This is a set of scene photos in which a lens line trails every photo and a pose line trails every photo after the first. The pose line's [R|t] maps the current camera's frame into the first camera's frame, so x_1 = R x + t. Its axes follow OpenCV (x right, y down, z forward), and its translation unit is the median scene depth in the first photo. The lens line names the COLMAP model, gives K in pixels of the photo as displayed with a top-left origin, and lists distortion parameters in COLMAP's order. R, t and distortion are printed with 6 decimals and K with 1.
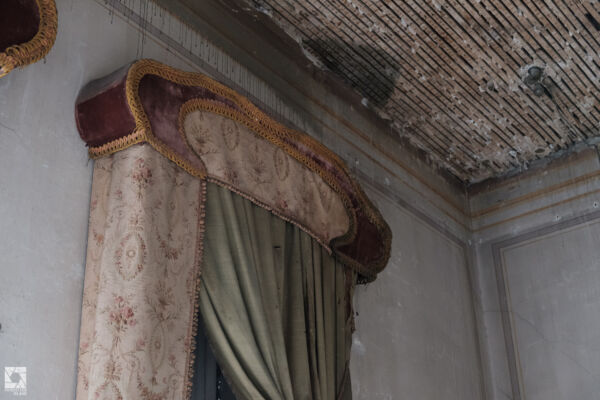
lens RADIAL K [[889.3, 0, 300.0], [0, 889.3, 200.0], [0, 0, 1]] dist [0.018446, 0.031256]
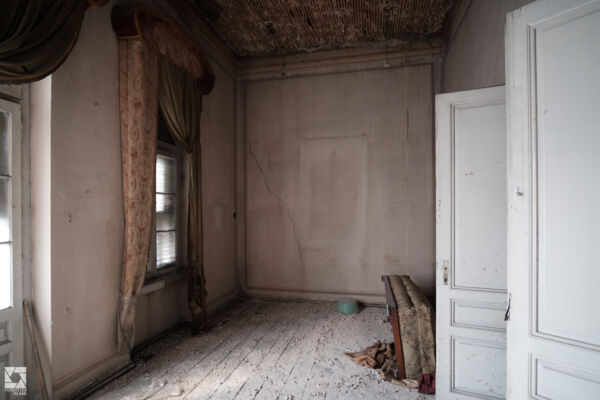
lens RADIAL K [[345.5, 0, 300.0], [0, 345.5, 200.0], [0, 0, 1]] dist [-0.004416, -0.000427]
pose [[0.900468, 0.040371, 0.433045, -0.152286], [-0.226028, 0.894101, 0.386646, -0.129991], [-0.371577, -0.446042, 0.814234, -0.272711]]
